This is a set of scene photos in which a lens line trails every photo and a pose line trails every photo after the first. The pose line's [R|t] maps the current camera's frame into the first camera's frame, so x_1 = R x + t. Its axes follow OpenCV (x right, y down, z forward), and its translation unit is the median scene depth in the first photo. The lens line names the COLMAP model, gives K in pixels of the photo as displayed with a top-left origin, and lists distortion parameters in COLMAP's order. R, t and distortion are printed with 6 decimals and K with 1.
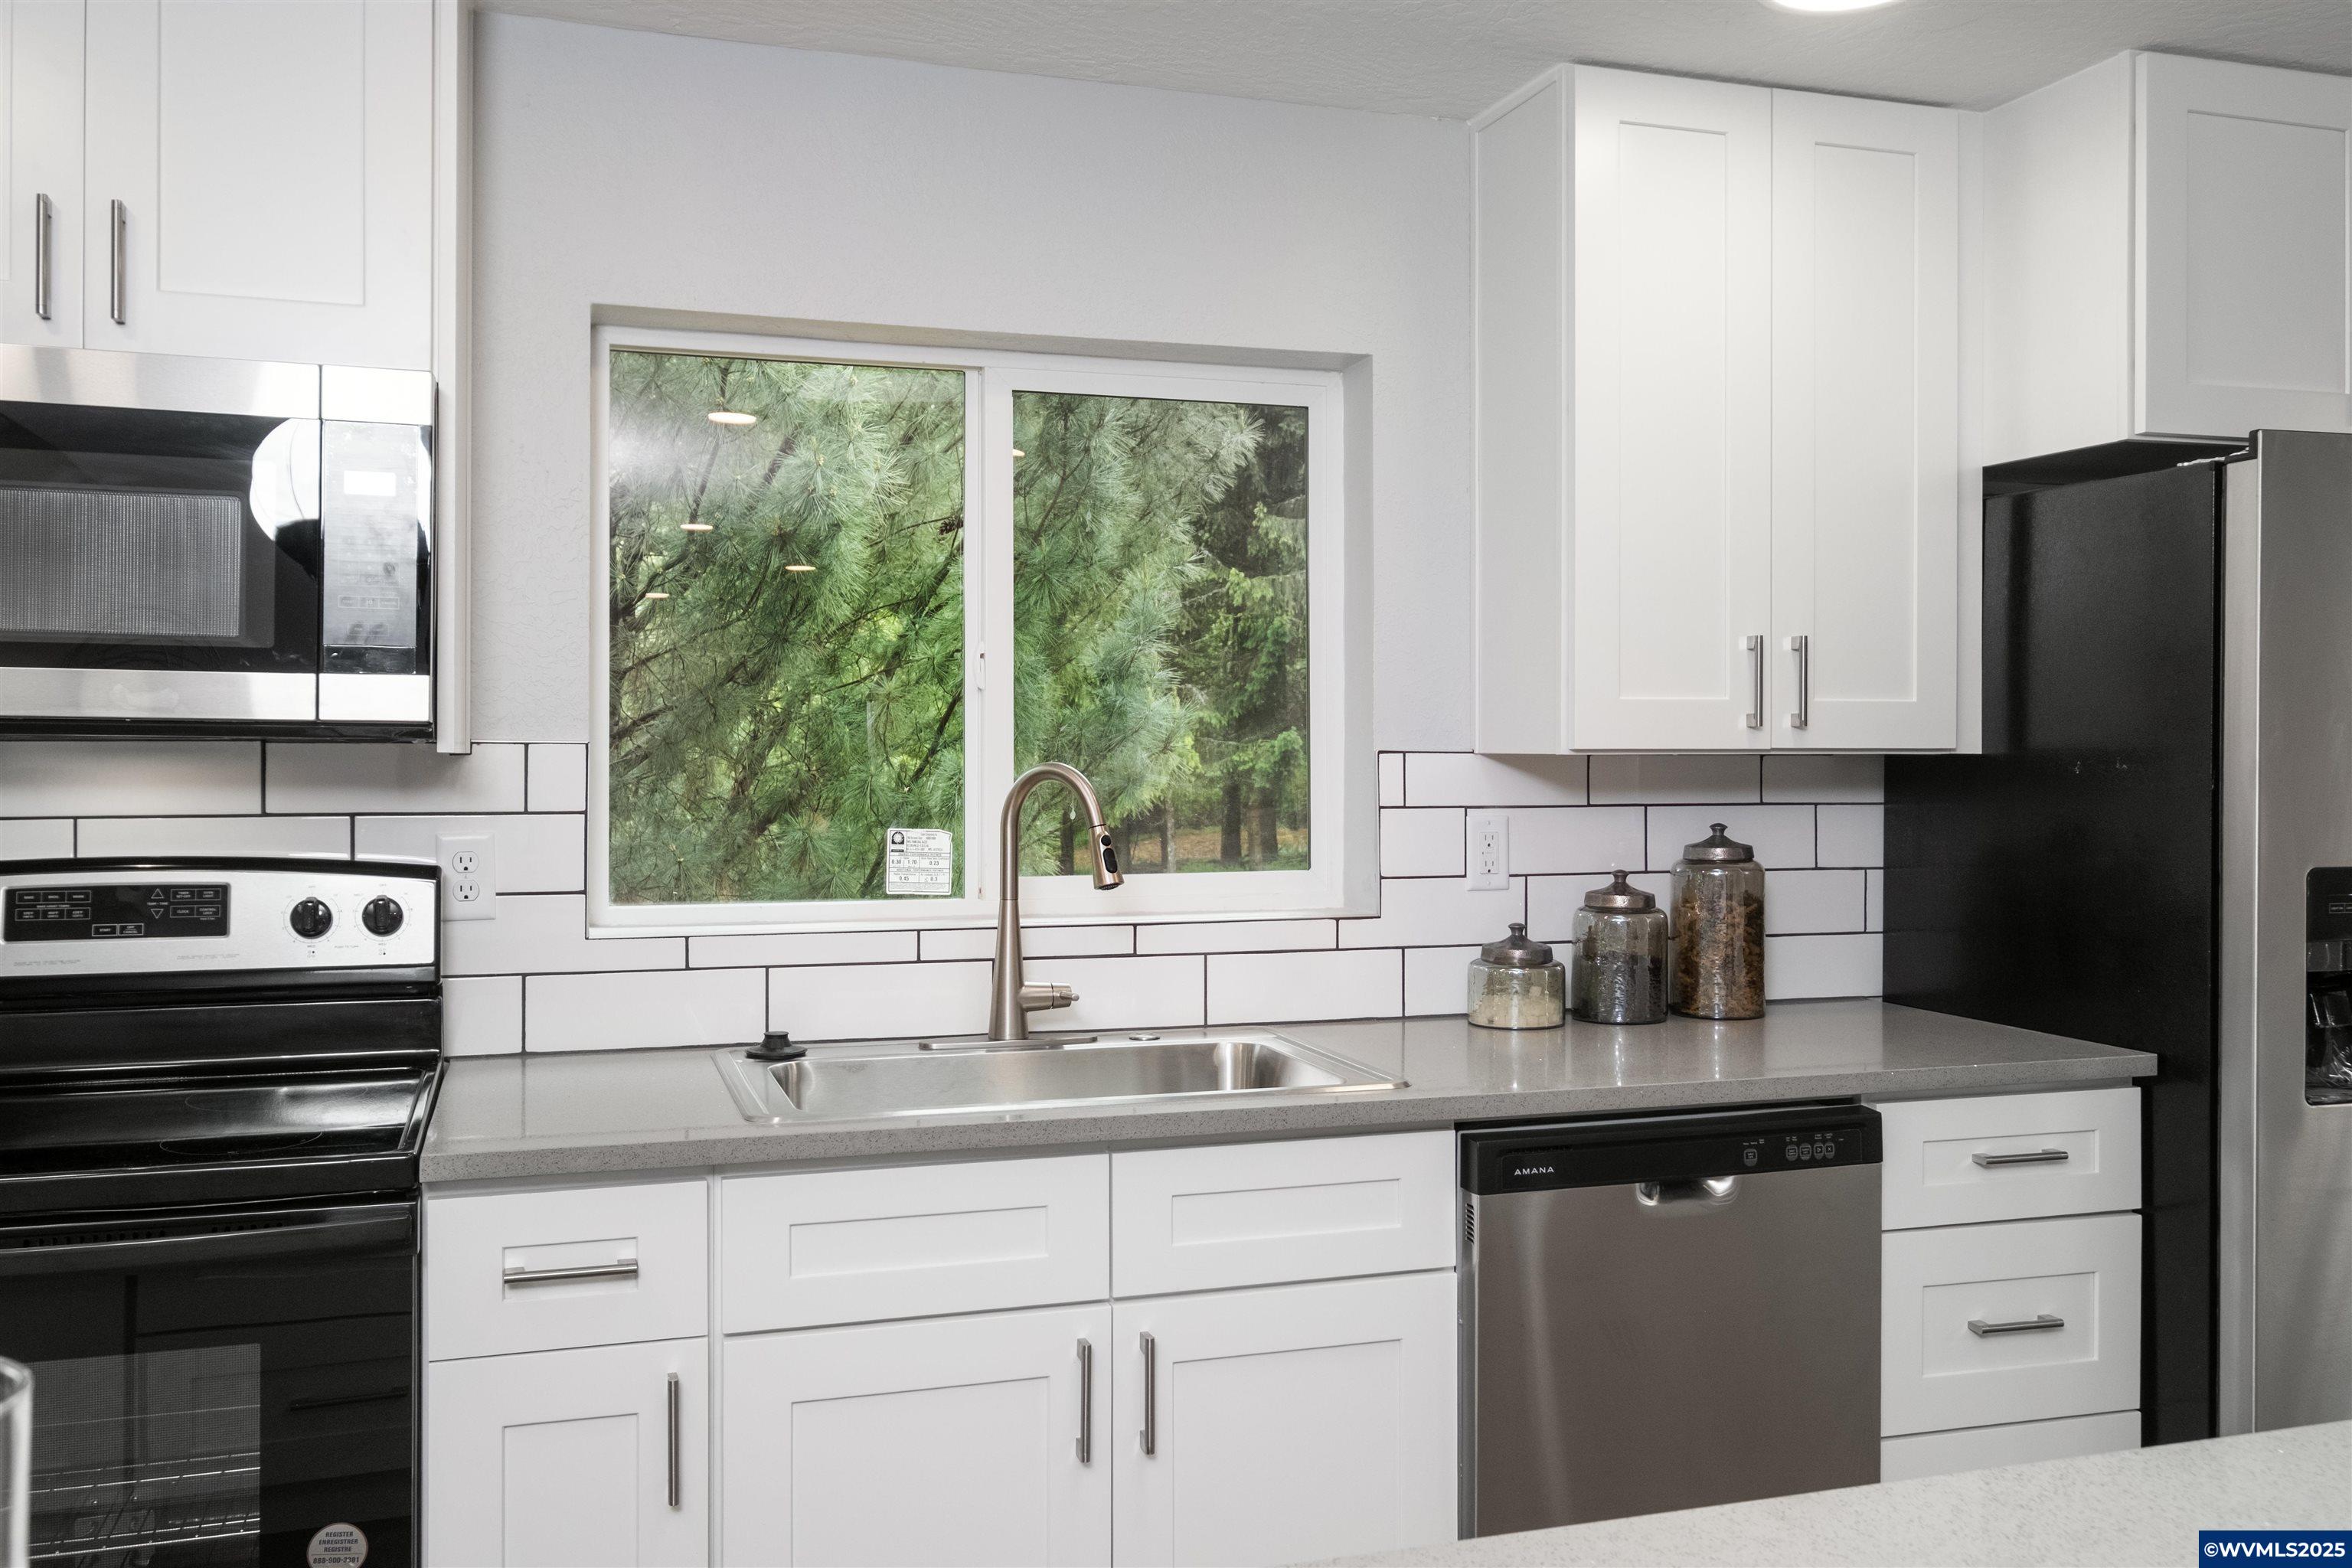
lens RADIAL K [[1984.9, 0, 1176.8], [0, 1984.9, 775.7], [0, 0, 1]] dist [-0.020855, -0.003352]
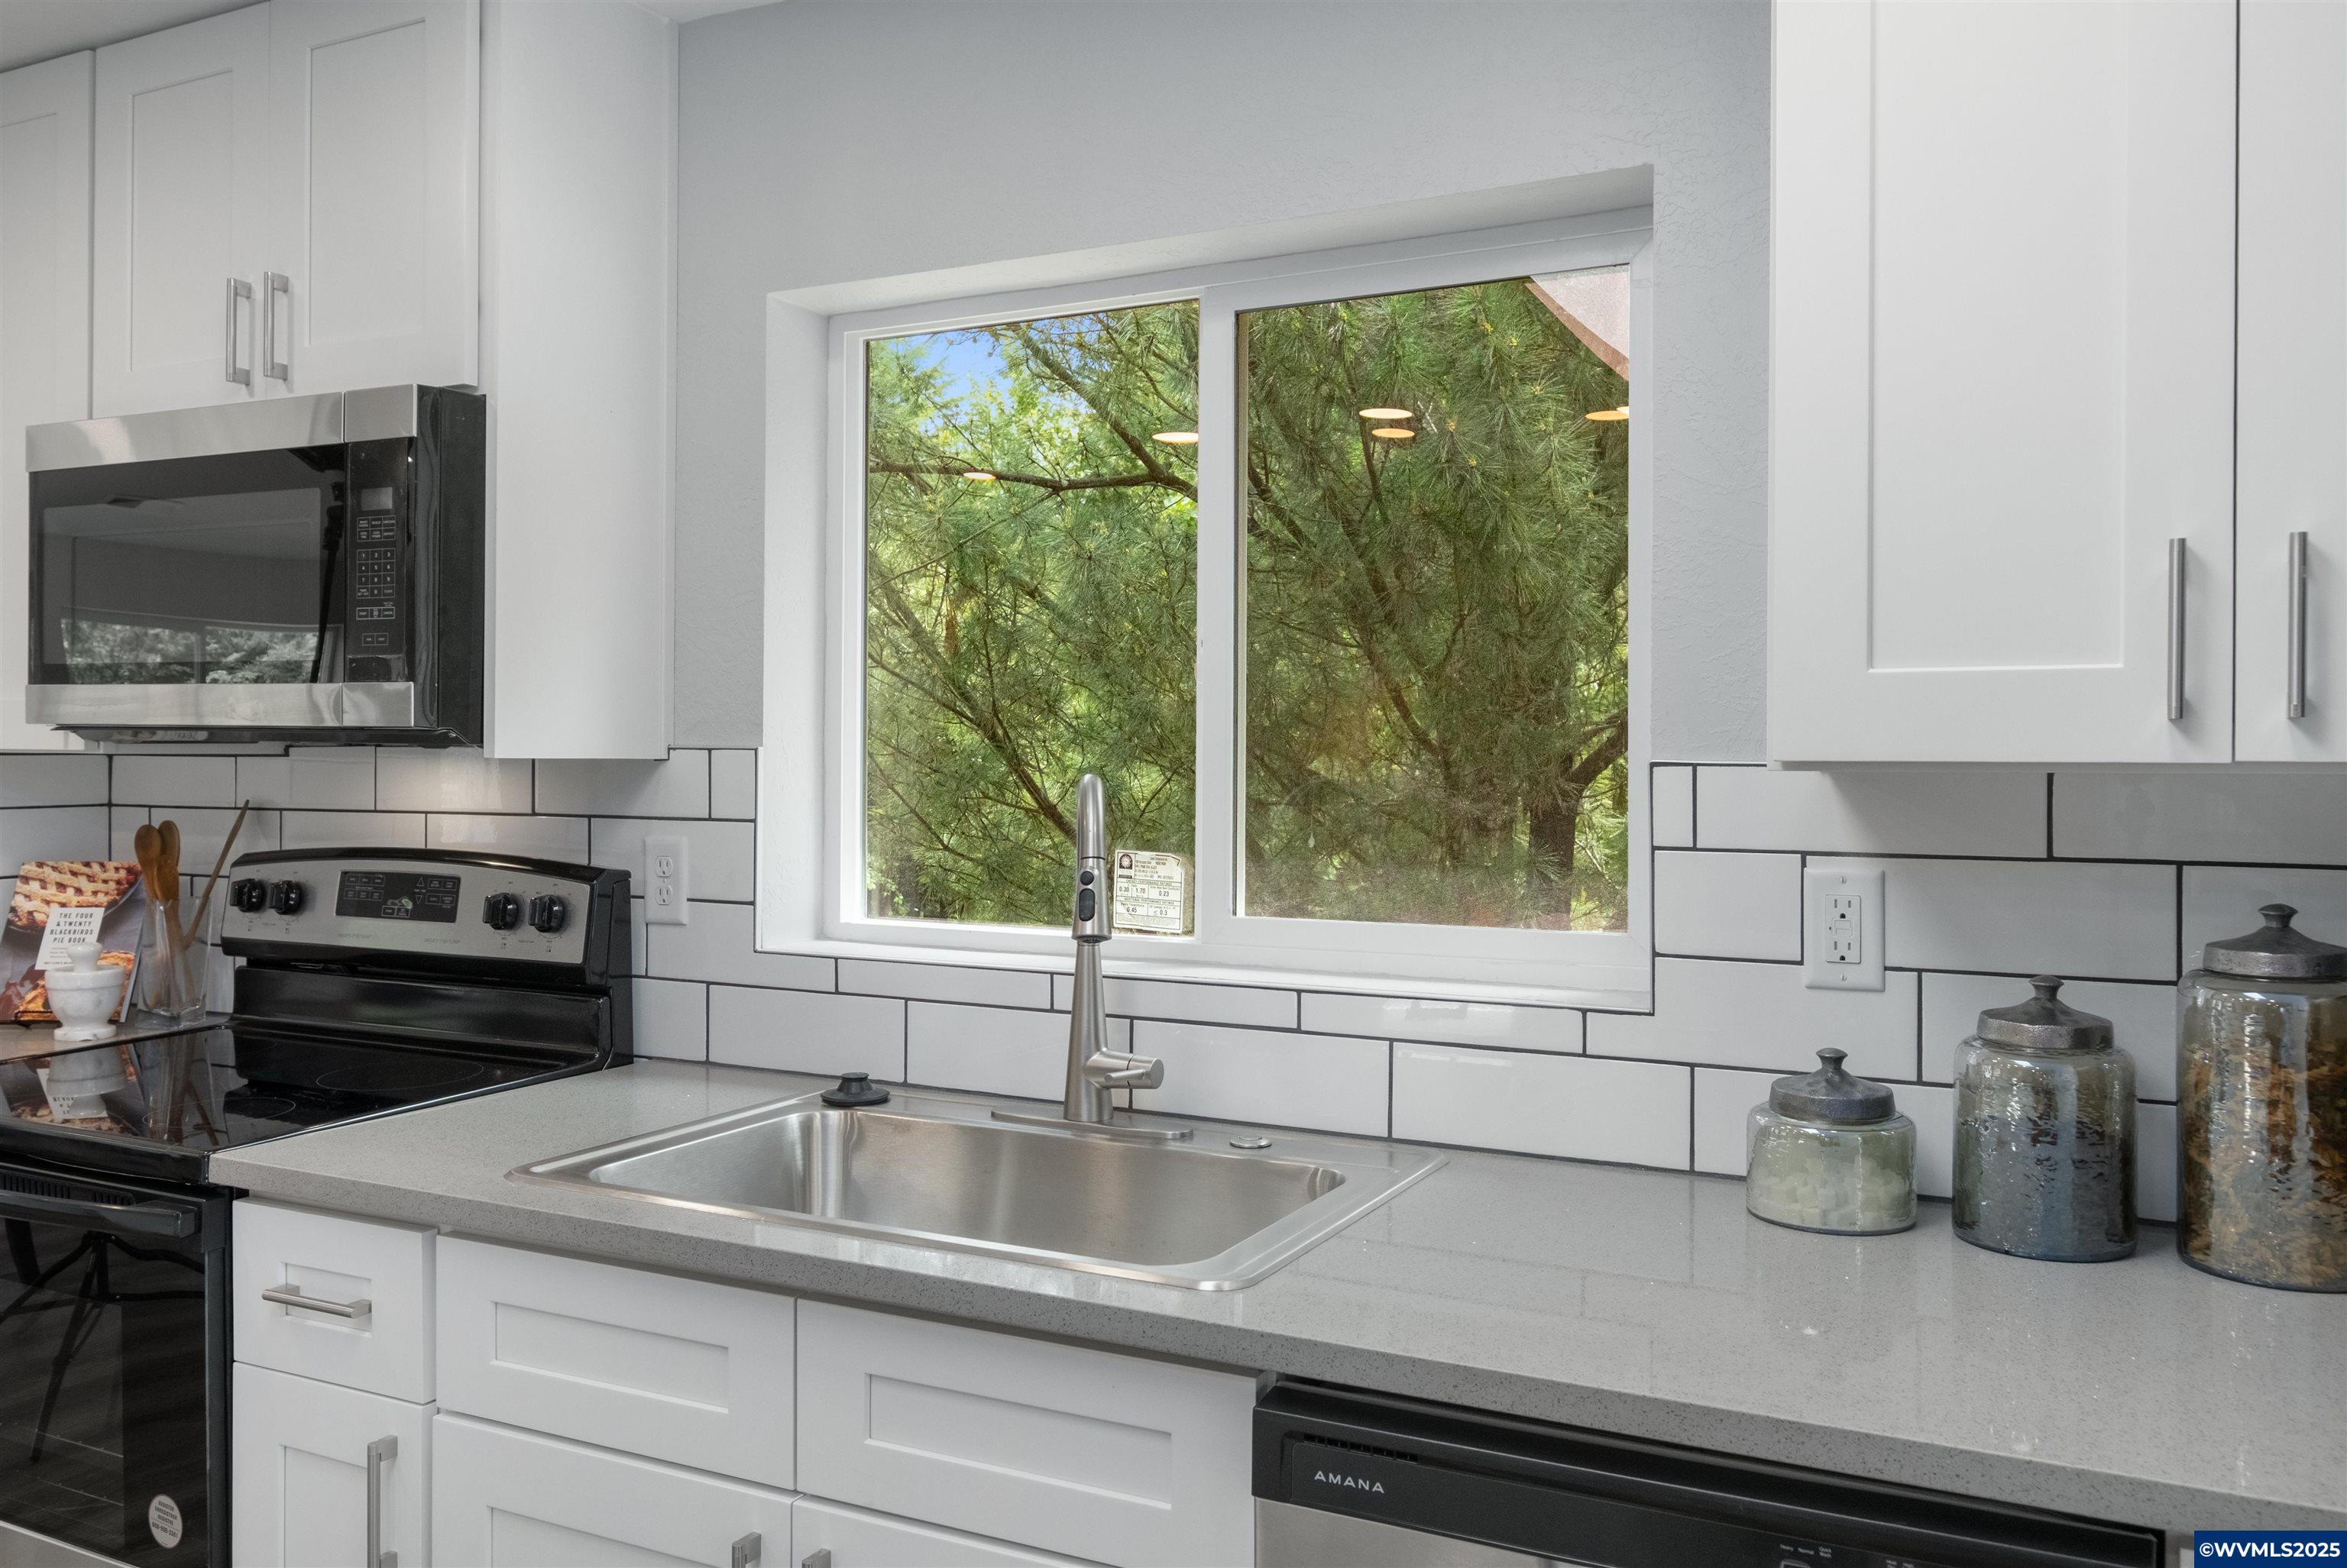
lens RADIAL K [[1772.3, 0, 1175.3], [0, 1772.3, 775.8], [0, 0, 1]] dist [0.000618, 0.002260]
pose [[0.708807, 0.011089, -0.705315, 0.412135], [-0.013859, 0.999902, 0.001792, -0.007027], [0.705266, 0.008504, 0.708892, 0.477909]]
